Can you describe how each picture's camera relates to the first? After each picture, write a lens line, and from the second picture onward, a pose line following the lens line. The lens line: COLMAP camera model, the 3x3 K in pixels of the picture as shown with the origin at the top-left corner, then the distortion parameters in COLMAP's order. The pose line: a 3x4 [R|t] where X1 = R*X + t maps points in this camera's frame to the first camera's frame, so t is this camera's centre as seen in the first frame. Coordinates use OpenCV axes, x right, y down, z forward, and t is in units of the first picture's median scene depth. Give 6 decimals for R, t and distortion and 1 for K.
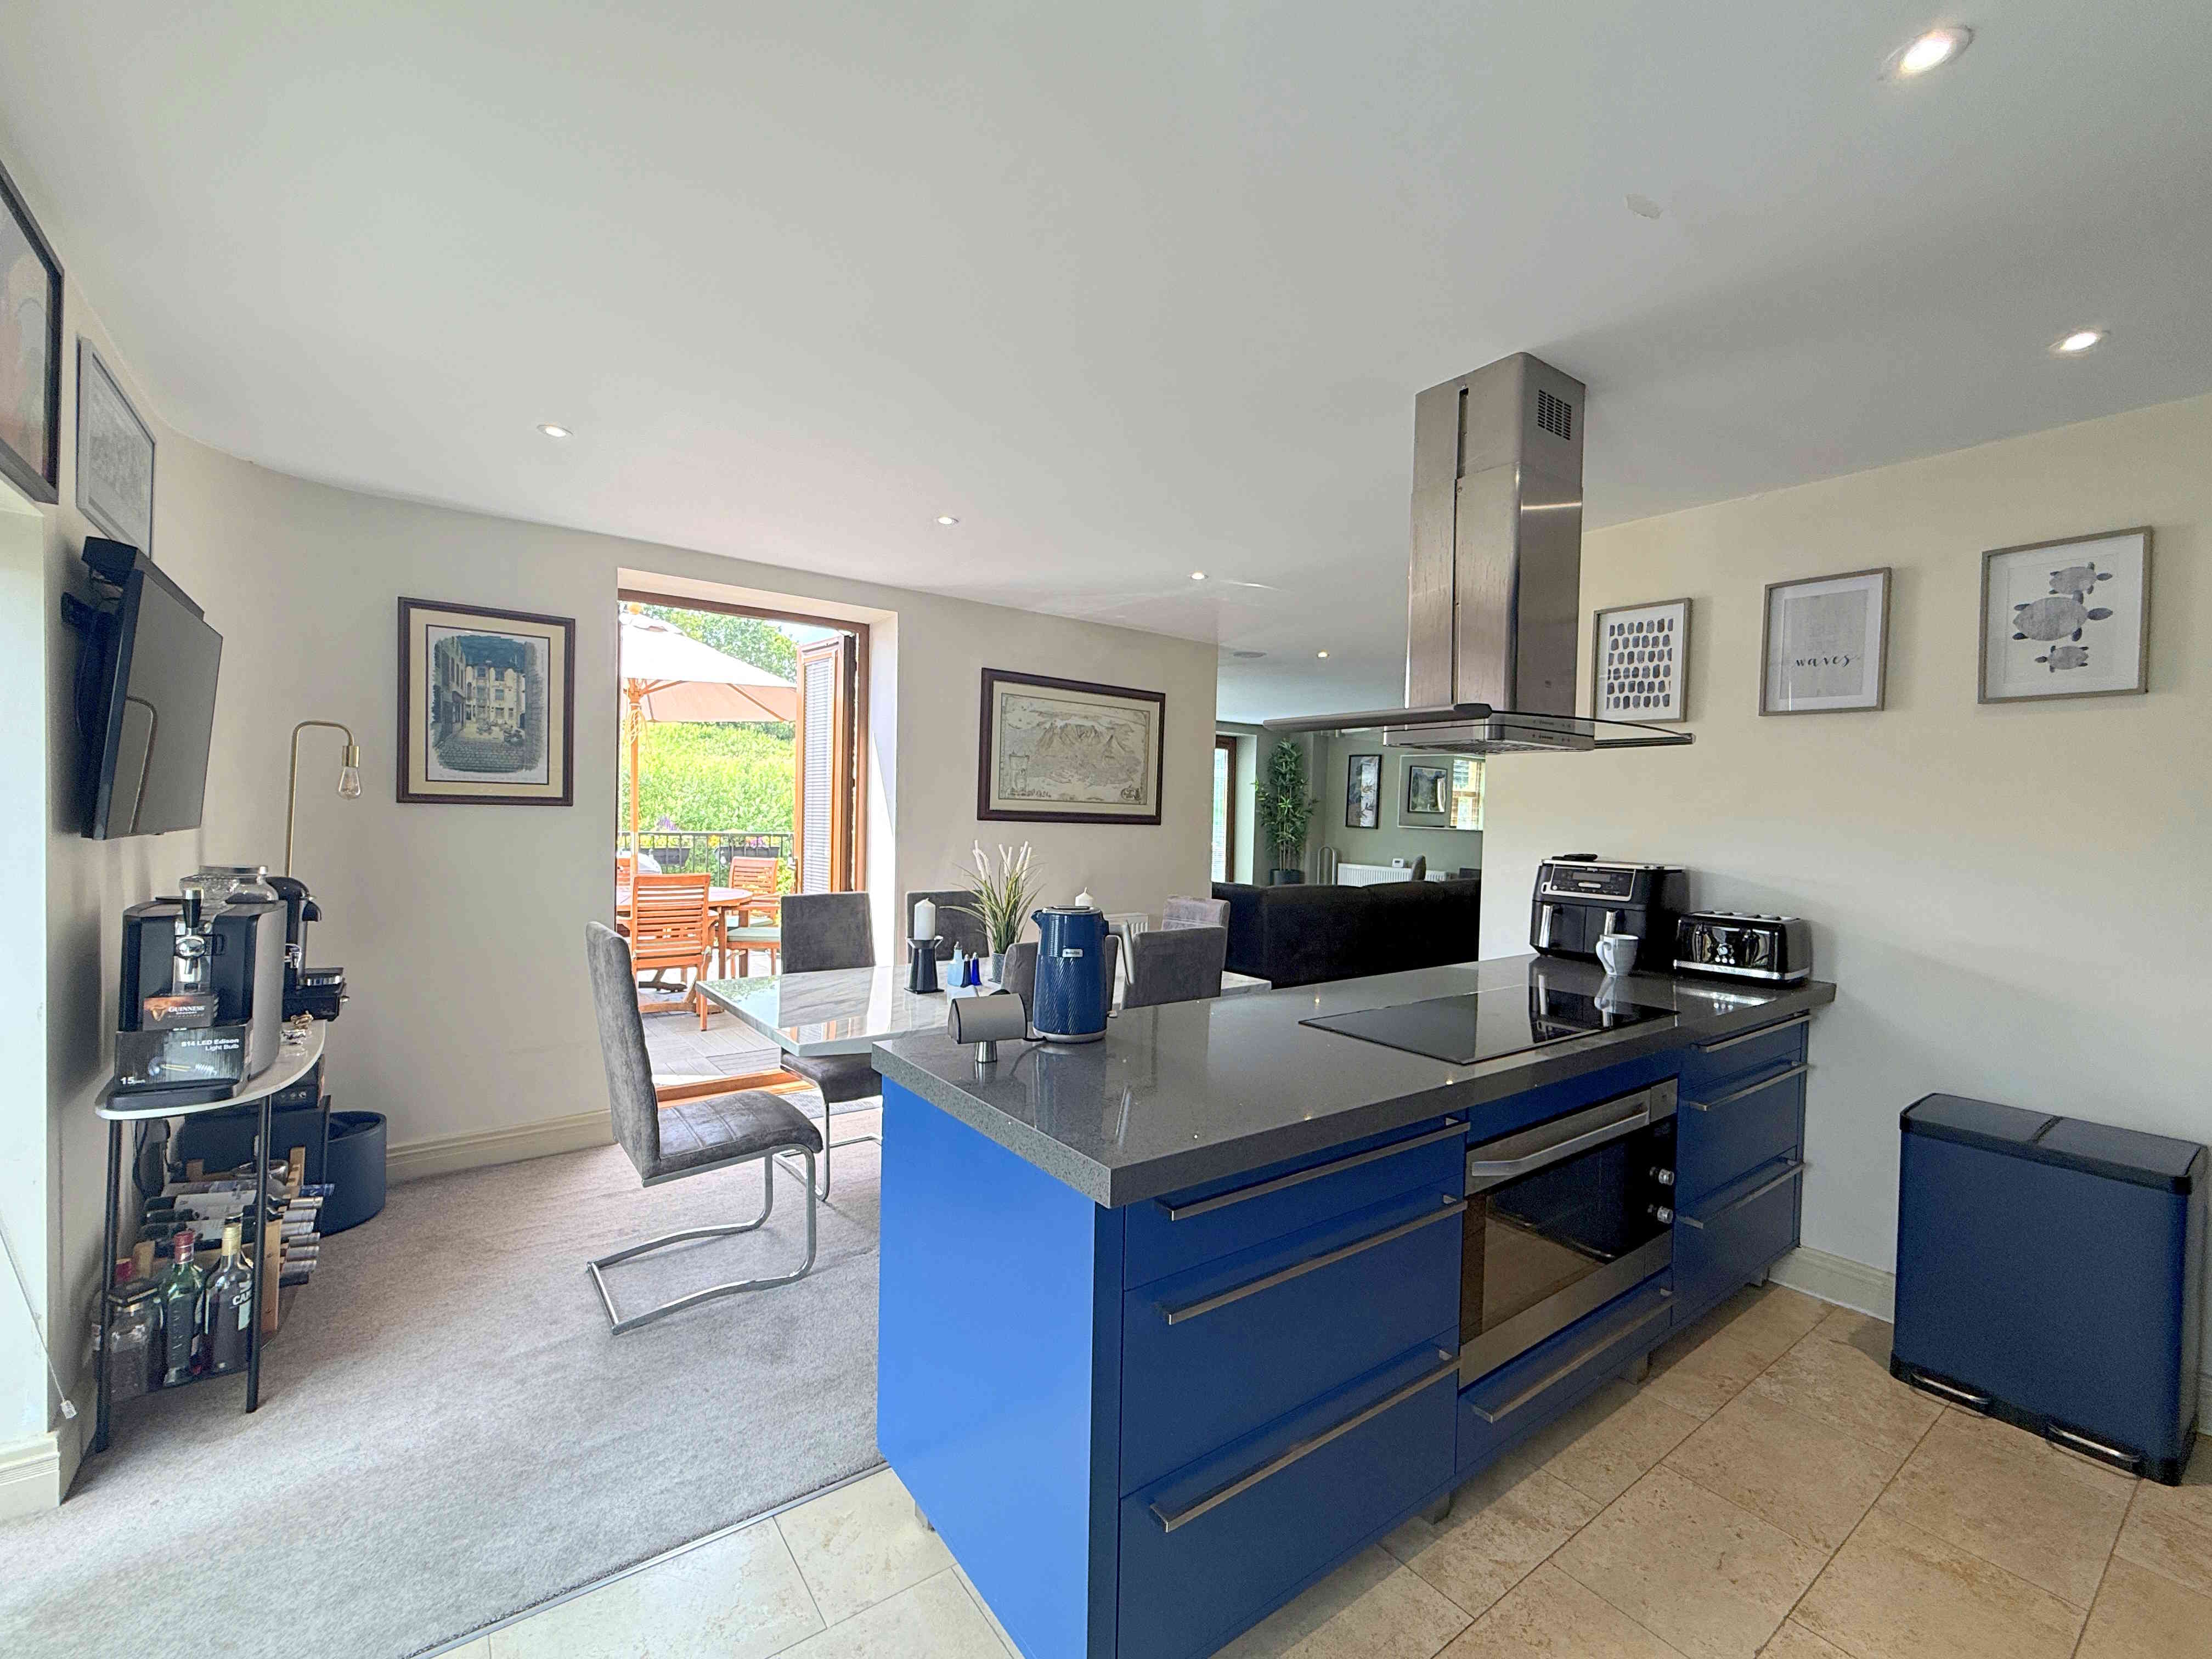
lens RADIAL K [[947.6, 0, 1086.1], [0, 947.6, 832.7], [0, 0, 1]] dist [0.001037, -0.000277]
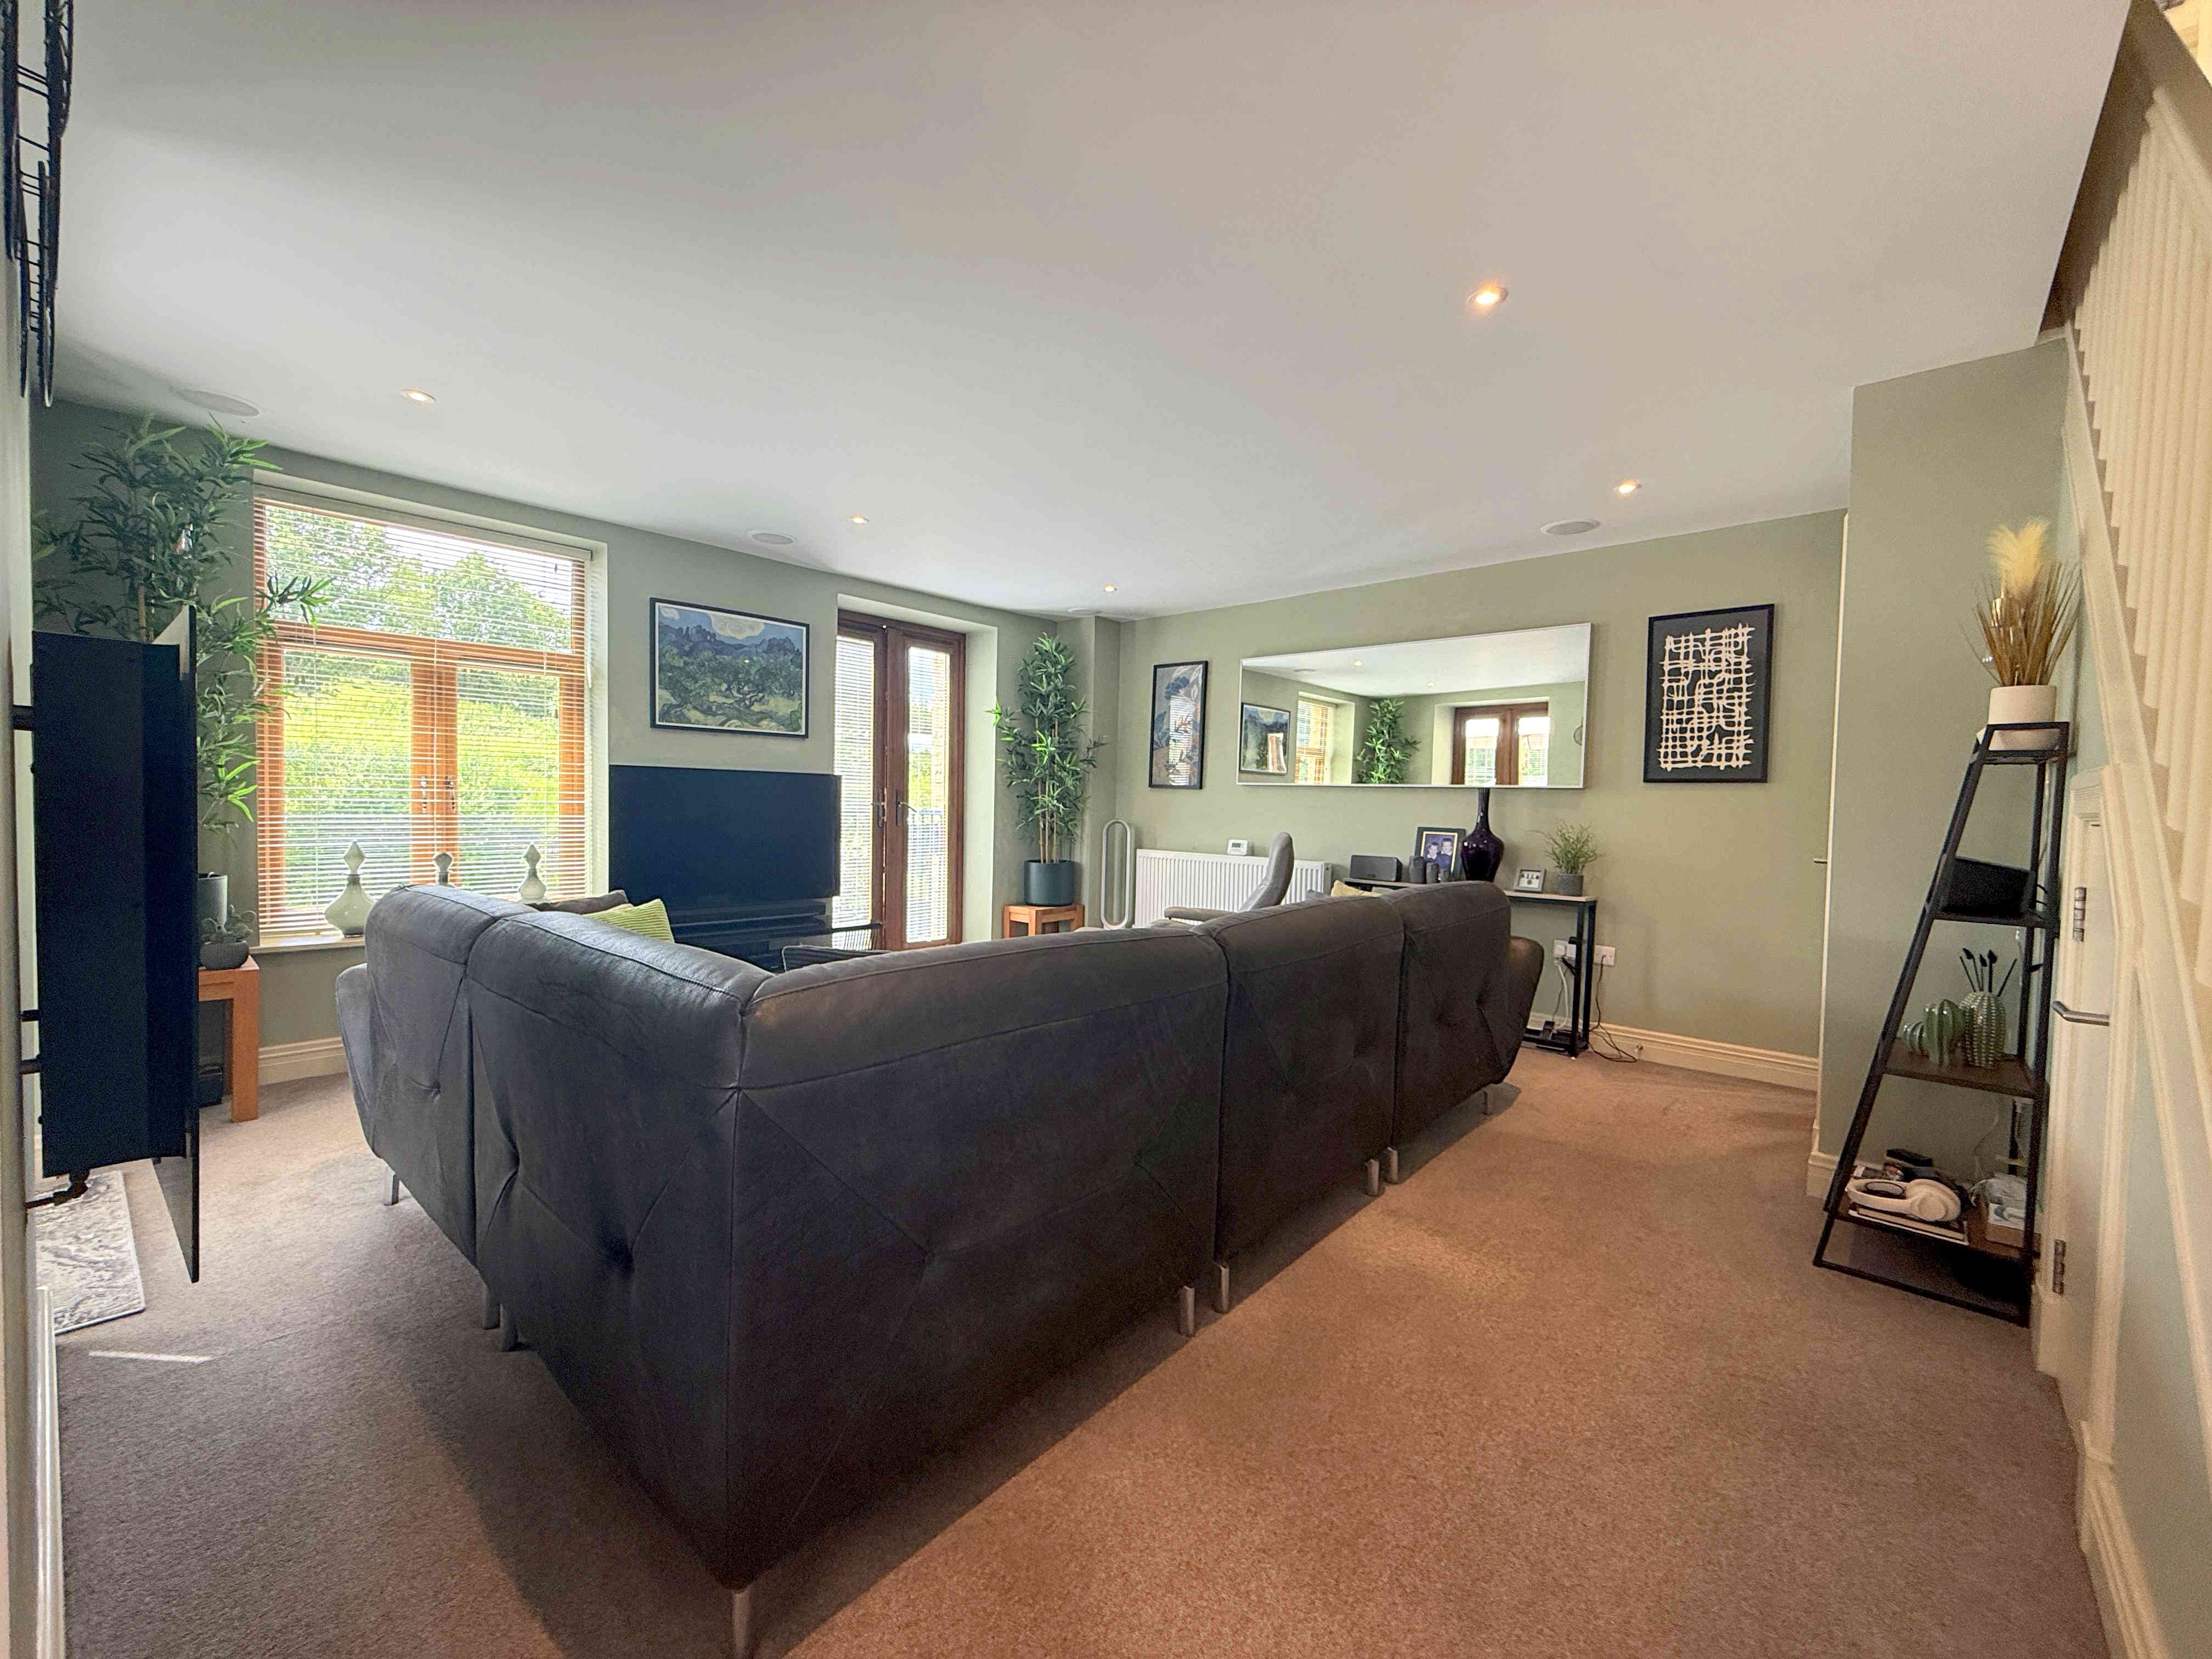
lens RADIAL K [[878.7, 0, 1111.1], [0, 878.7, 837.6], [0, 0, 1]] dist [0.001615, 0.000124]
pose [[0.975461, -0.012297, 0.219828, 0.429463], [0.007680, 0.999732, 0.021843, 0.043648], [-0.220038, -0.019618, 0.975294, 1.545899]]
